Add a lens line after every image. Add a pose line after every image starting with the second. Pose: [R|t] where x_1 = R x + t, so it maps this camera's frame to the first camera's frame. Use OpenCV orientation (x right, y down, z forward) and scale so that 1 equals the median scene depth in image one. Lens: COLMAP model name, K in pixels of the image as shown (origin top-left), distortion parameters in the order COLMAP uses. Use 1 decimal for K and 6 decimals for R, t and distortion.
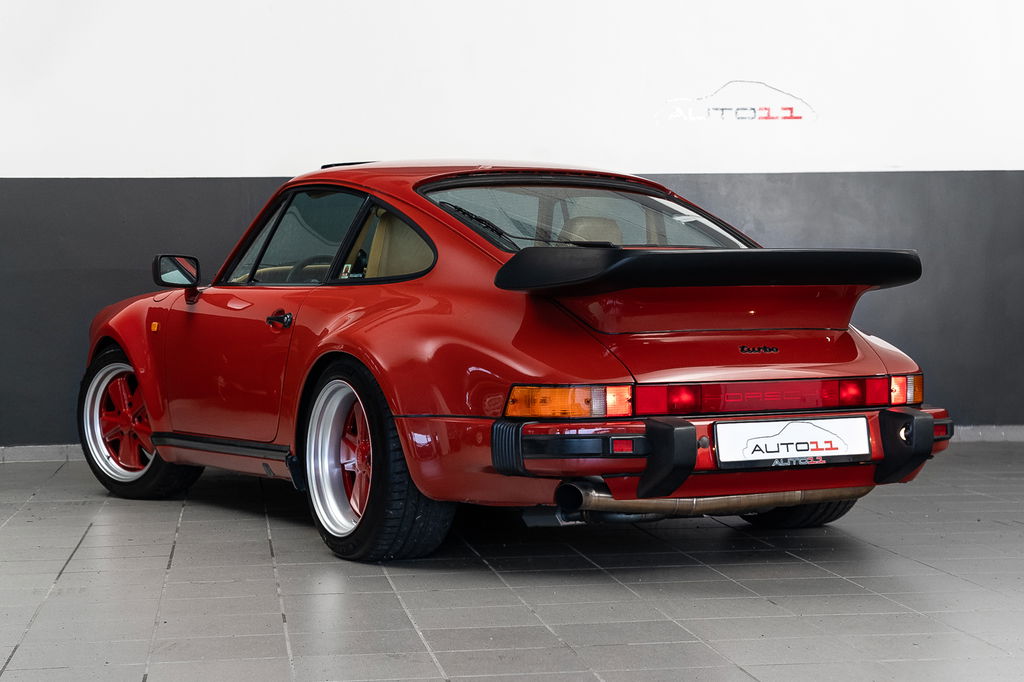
lens RADIAL K [[2251.8, 0, 512.0], [0, 2251.8, 341.0], [0, 0, 1]] dist [0.050715, 0.086037]
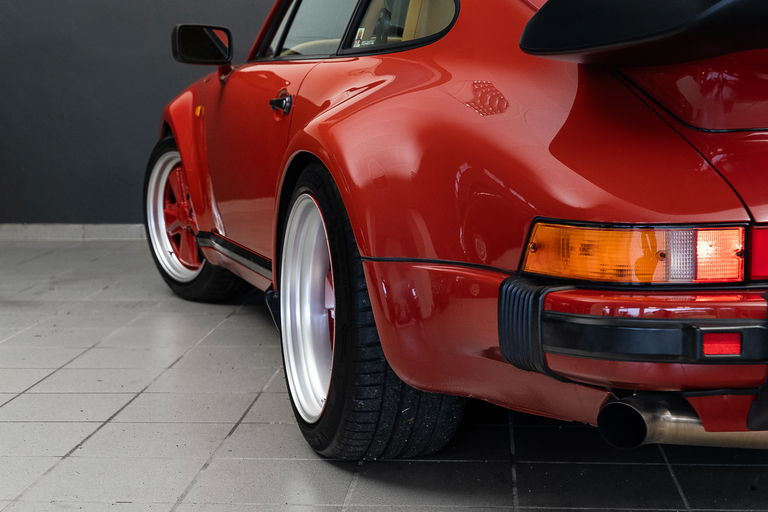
lens RADIAL K [[1277.1, 0, 384.0], [0, 1277.1, 256.0], [0, 0, 1]] dist [-0.063109, -0.018678]
pose [[0.967709, 0.030308, -0.250242, 0.044972], [-0.001681, 0.993499, 0.113826, -0.008448], [0.252065, -0.109730, 0.961469, 0.666262]]
